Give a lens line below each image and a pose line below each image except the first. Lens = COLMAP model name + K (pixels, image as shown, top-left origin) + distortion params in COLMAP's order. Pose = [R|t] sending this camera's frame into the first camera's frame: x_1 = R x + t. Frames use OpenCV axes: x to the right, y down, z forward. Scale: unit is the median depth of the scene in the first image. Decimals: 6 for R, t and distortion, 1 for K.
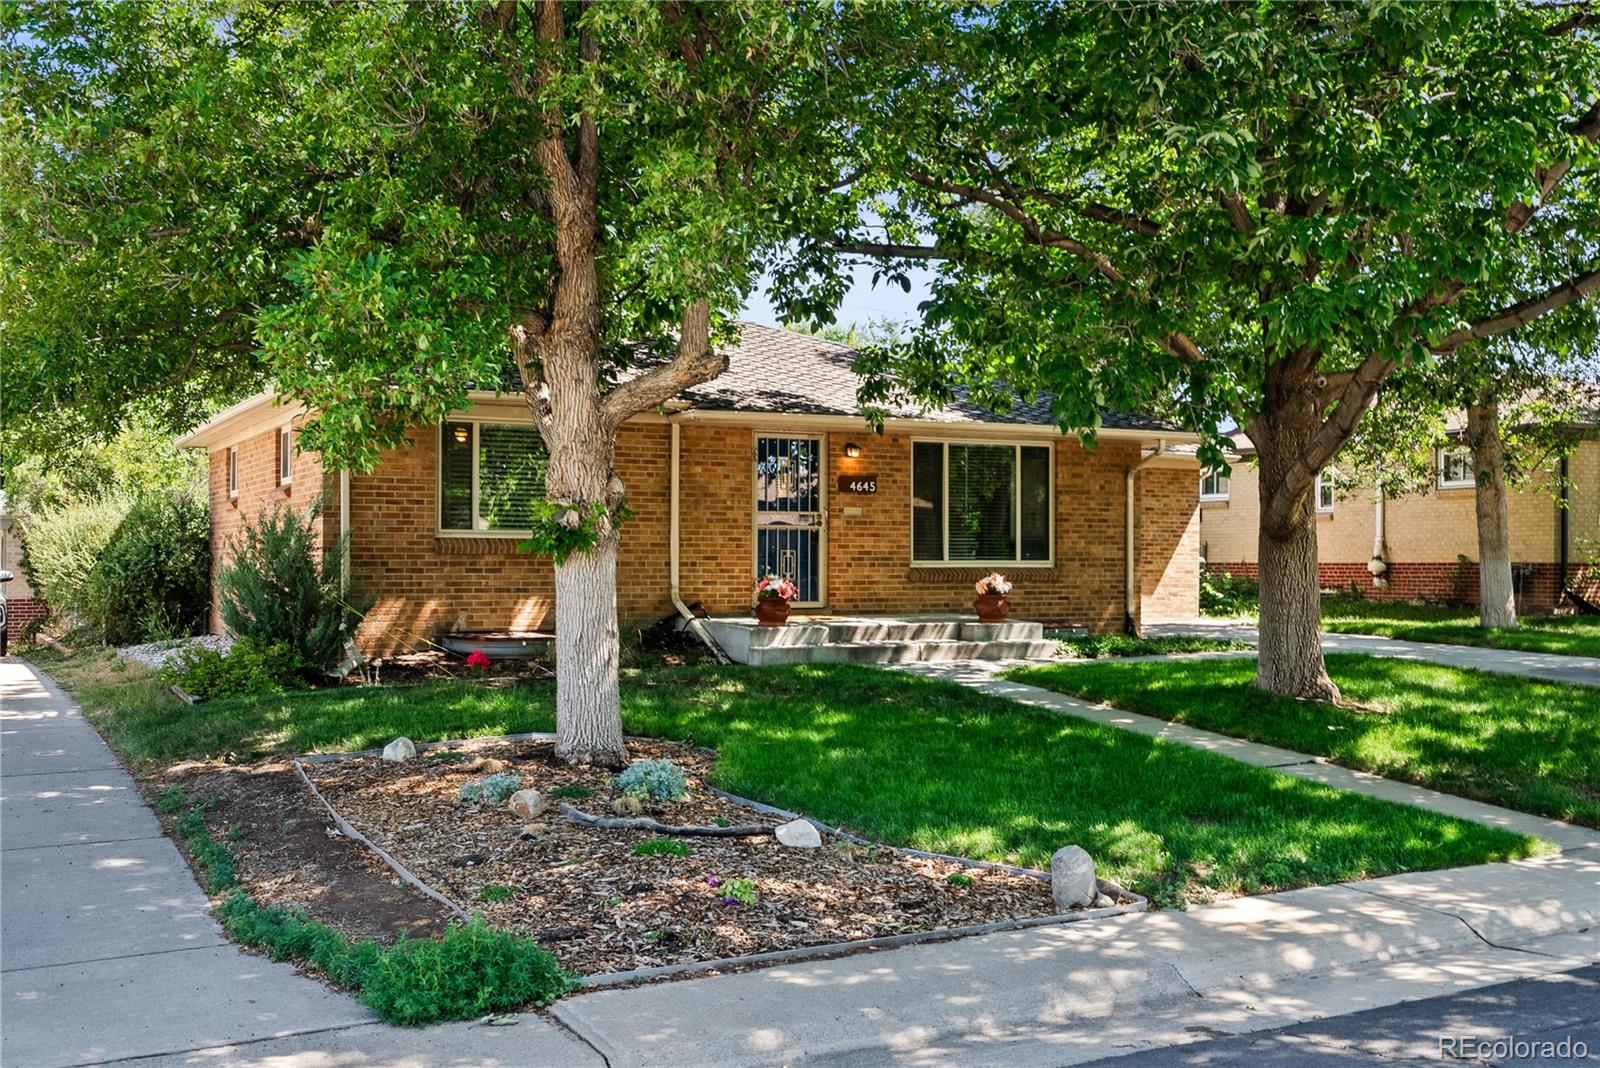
lens RADIAL K [[1631.9, 0, 800.9], [0, 1631.9, 537.6], [0, 0, 1]] dist [-0.004148, 0.000000]
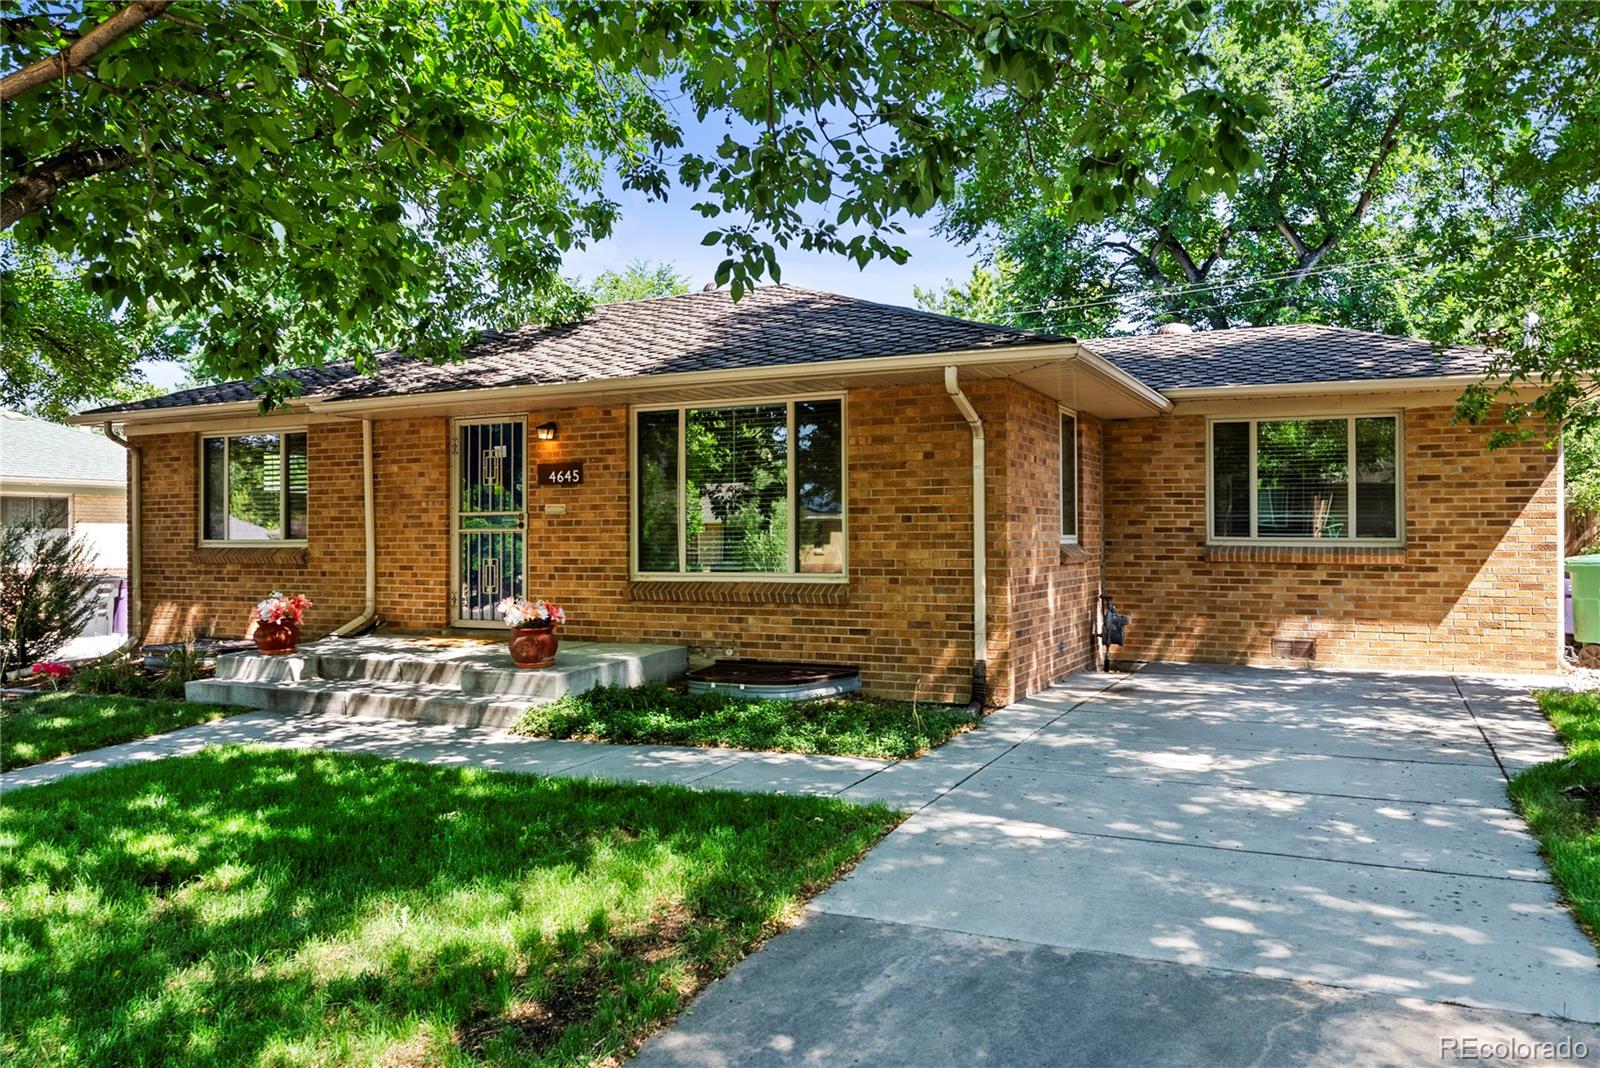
lens RADIAL K [[1169.7, 0, 800.9], [0, 1169.7, 532.9], [0, 0, 1]] dist [0.010203, 0.001612]
pose [[0.605788, -0.010362, -0.795559, 0.553062], [0.017515, 0.999847, 0.000315, -0.002692], [0.795433, -0.014125, 0.605876, 0.755492]]
